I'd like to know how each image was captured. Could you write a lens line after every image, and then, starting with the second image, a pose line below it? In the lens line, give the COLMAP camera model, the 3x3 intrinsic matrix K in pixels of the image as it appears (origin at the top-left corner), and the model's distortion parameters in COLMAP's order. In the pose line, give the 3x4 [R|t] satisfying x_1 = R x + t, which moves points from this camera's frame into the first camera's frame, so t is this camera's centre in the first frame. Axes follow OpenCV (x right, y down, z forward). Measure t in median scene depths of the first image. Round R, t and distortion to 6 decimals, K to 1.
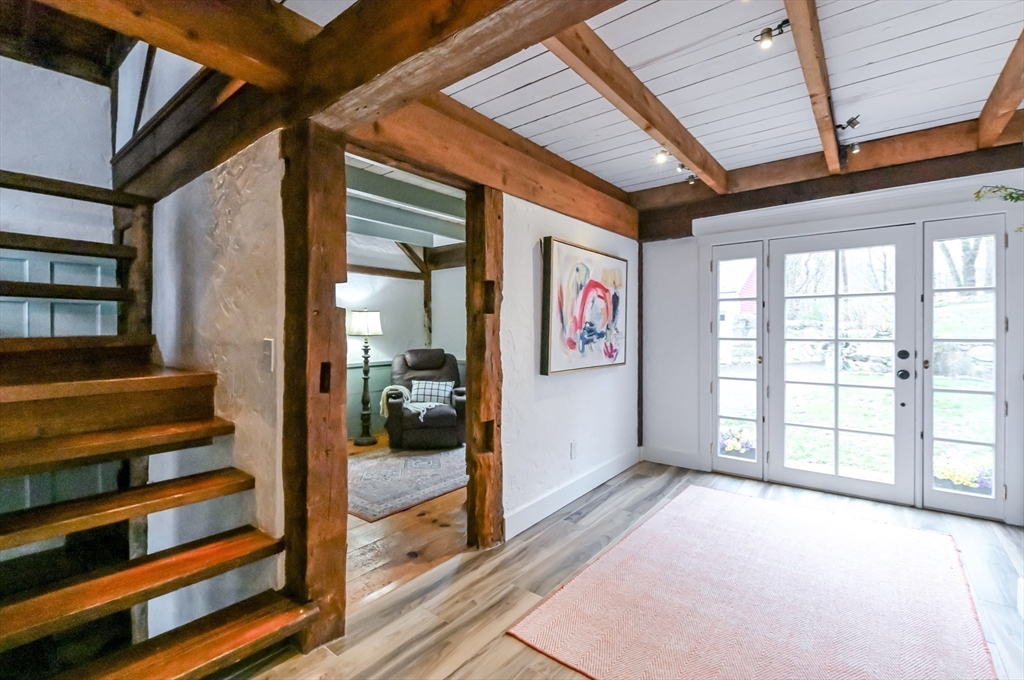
lens RADIAL K [[449.5, 0, 512.2], [0, 449.5, 329.6], [0, 0, 1]] dist [0.007627, -0.007831]
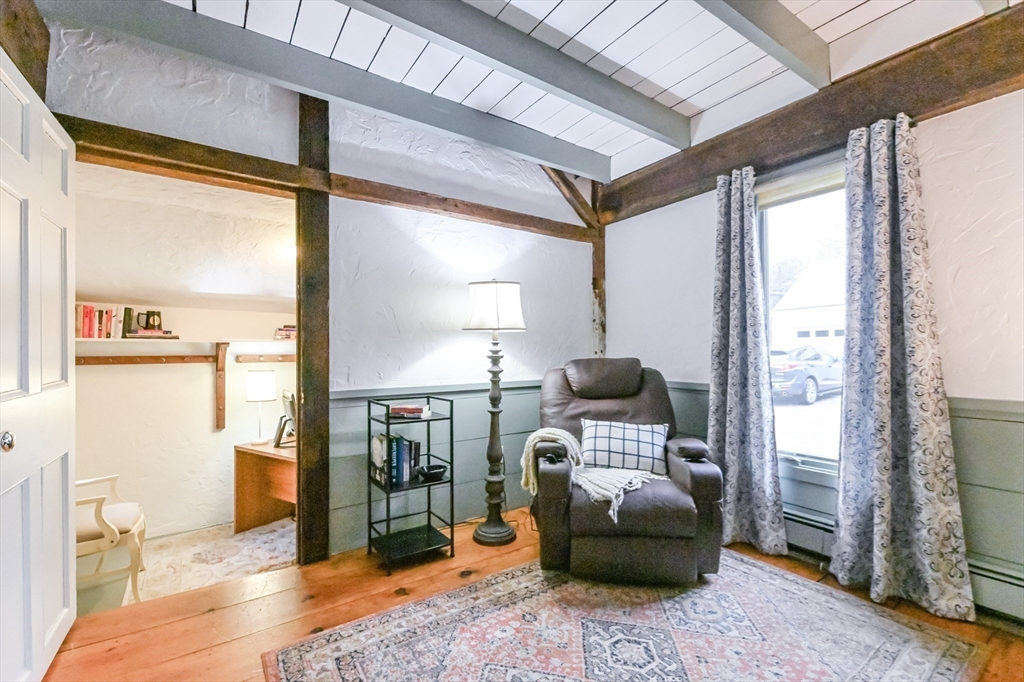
lens RADIAL K [[449.5, 0, 510.5], [0, 449.5, 347.1], [0, 0, 1]] dist [0.007627, -0.007831]
pose [[0.953772, -0.006768, -0.300454, -0.150272], [0.003292, 0.999922, -0.012077, 0.039040], [0.300512, 0.010529, 0.953720, 0.506217]]
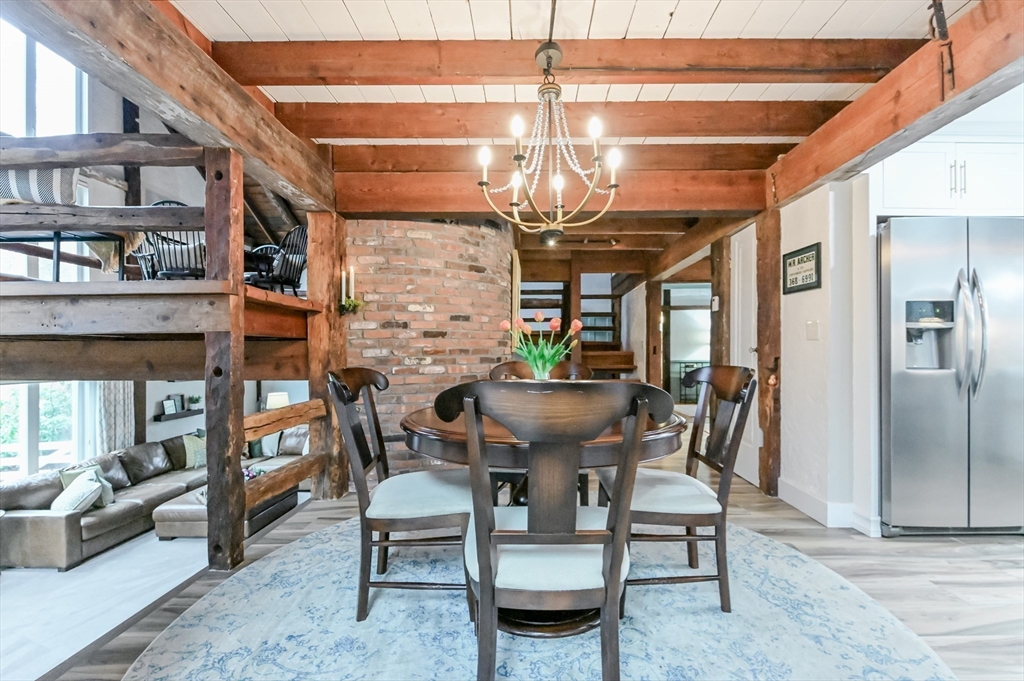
lens RADIAL K [[449.5, 0, 534.2], [0, 449.5, 345.6], [0, 0, 1]] dist [0.007627, -0.007831]
pose [[0.623098, -0.005435, -0.782125, 0.640378], [-0.001661, 0.999964, -0.008272, 0.034611], [0.782142, 0.006454, 0.623067, -0.713782]]
